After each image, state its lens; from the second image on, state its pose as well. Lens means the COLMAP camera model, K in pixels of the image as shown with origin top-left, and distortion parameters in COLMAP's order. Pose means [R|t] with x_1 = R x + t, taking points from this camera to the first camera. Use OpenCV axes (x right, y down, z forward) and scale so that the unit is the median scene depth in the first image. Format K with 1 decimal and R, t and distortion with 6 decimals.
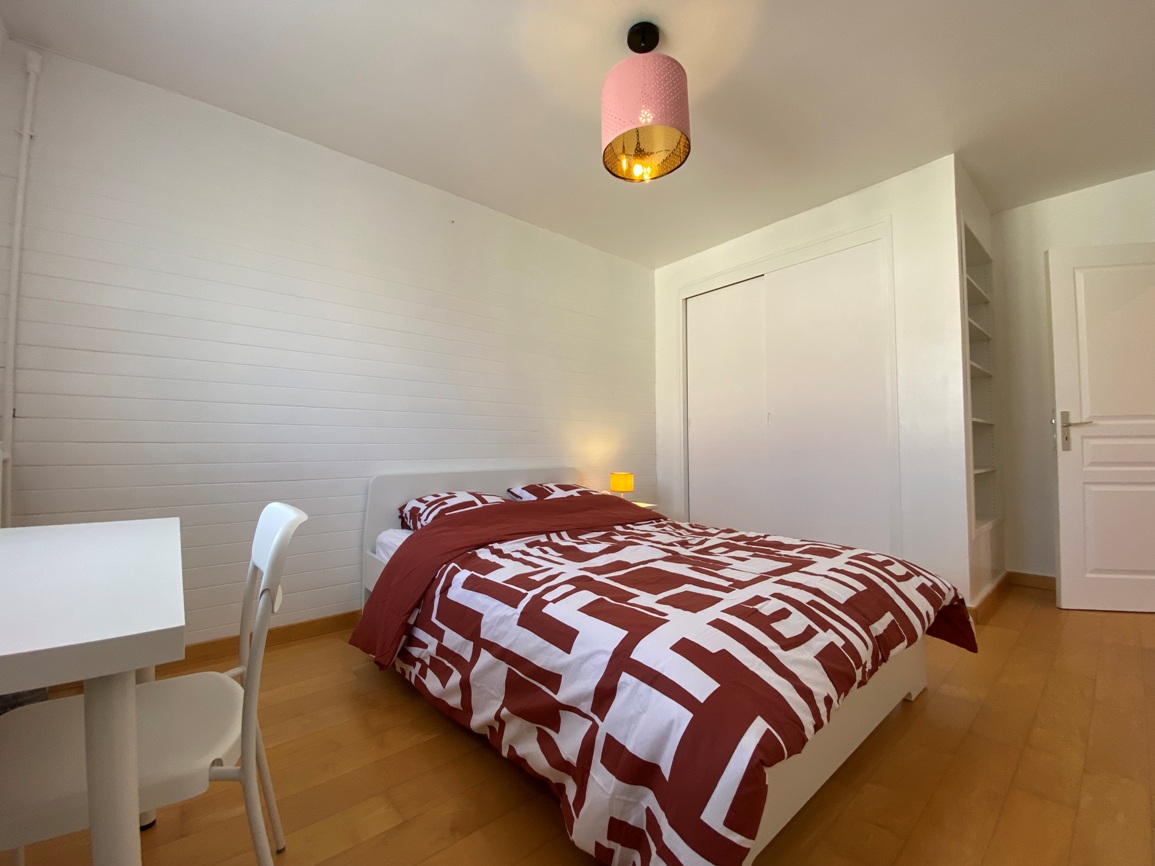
lens RADIAL K [[458.5, 0, 580.9], [0, 458.5, 434.5], [0, 0, 1]] dist [0.017828, -0.019059]
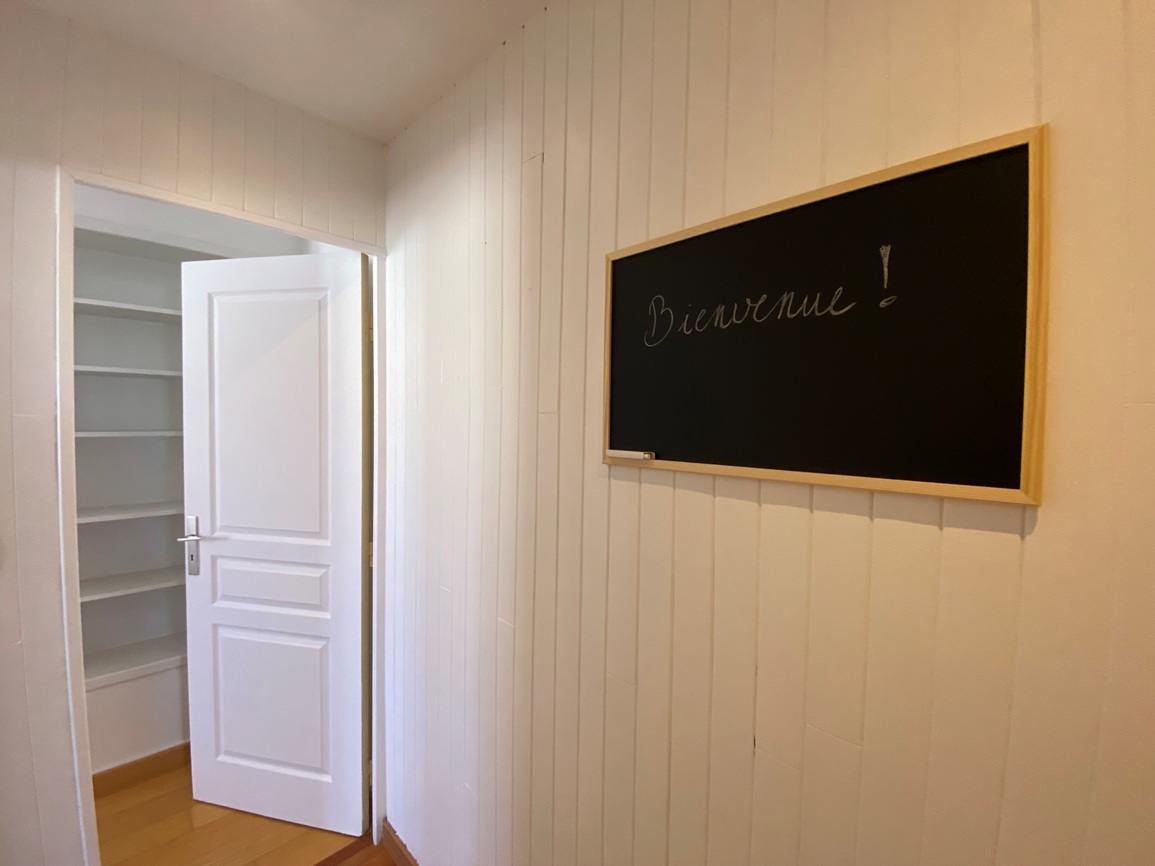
lens RADIAL K [[458.5, 0, 580.9], [0, 458.5, 434.5], [0, 0, 1]] dist [0.017828, -0.019059]
pose [[0.996964, 0.017732, 0.075823, 1.577121], [-0.022463, 0.997823, 0.061999, -0.223699], [-0.074559, -0.063514, 0.995192, 0.310153]]
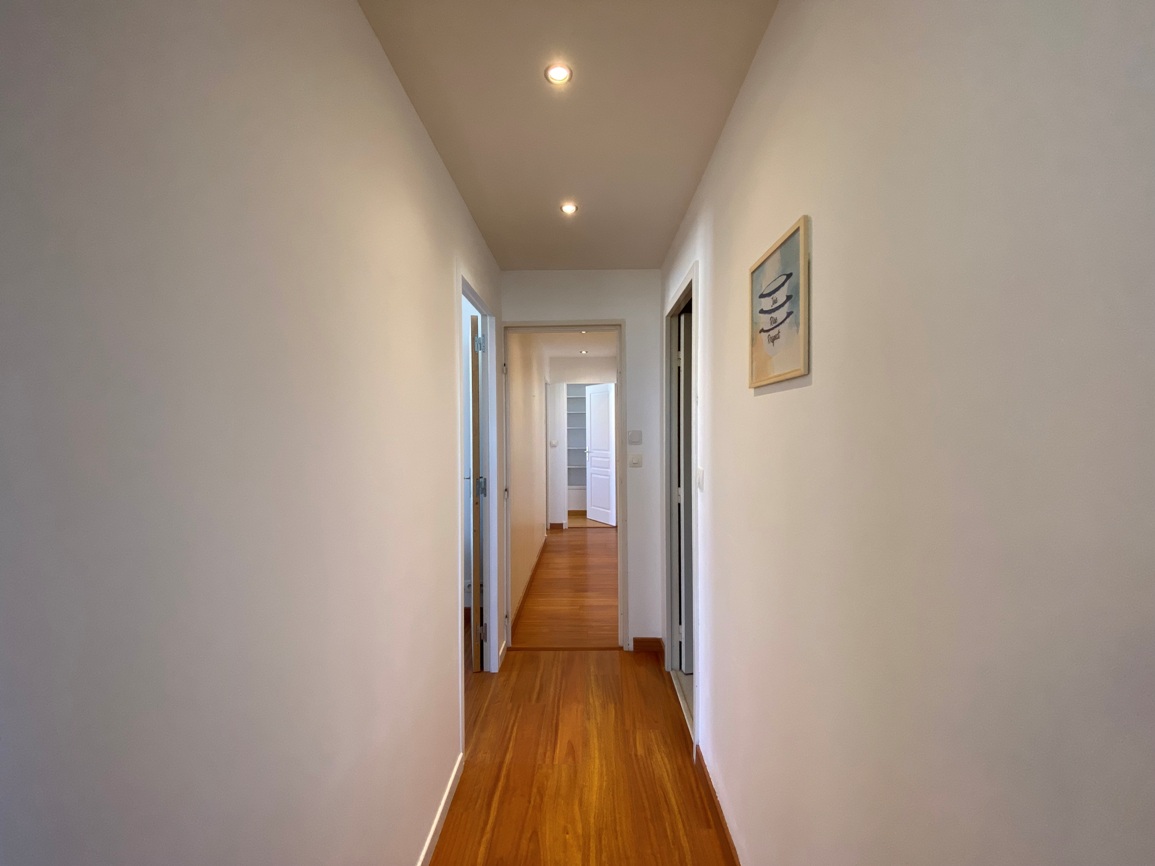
lens RADIAL K [[466.5, 0, 577.5], [0, 466.5, 433.0], [0, 0, 1]] dist [0.000090, -0.012509]
pose [[0.743967, 0.008632, -0.668161, 2.895624], [0.025528, 0.998819, 0.041329, -0.251409], [0.667729, -0.047805, 0.742868, -1.106655]]
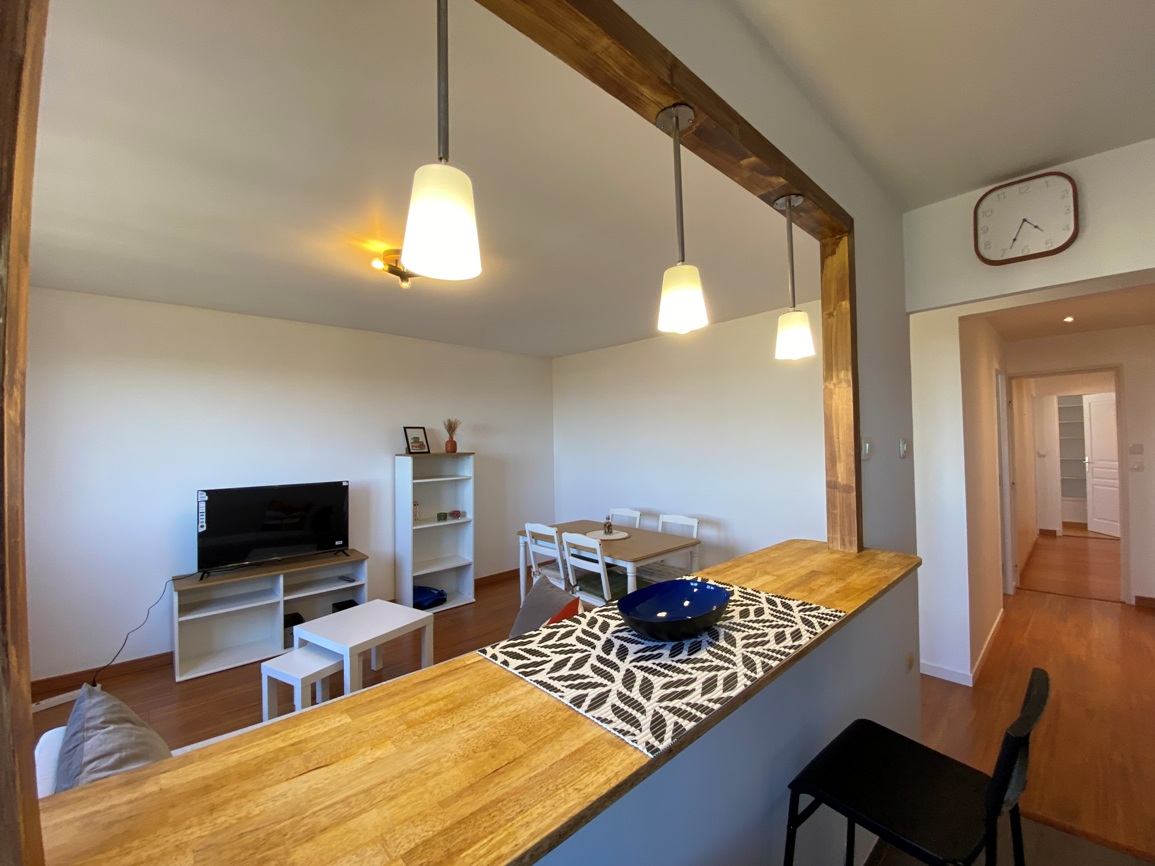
lens RADIAL K [[458.5, 0, 580.9], [0, 458.5, 434.5], [0, 0, 1]] dist [0.017828, -0.019059]
pose [[0.023047, -0.012902, -0.999651, 3.673989], [0.057216, 0.998295, -0.011566, -0.323890], [0.998096, -0.056929, 0.023746, -2.015815]]
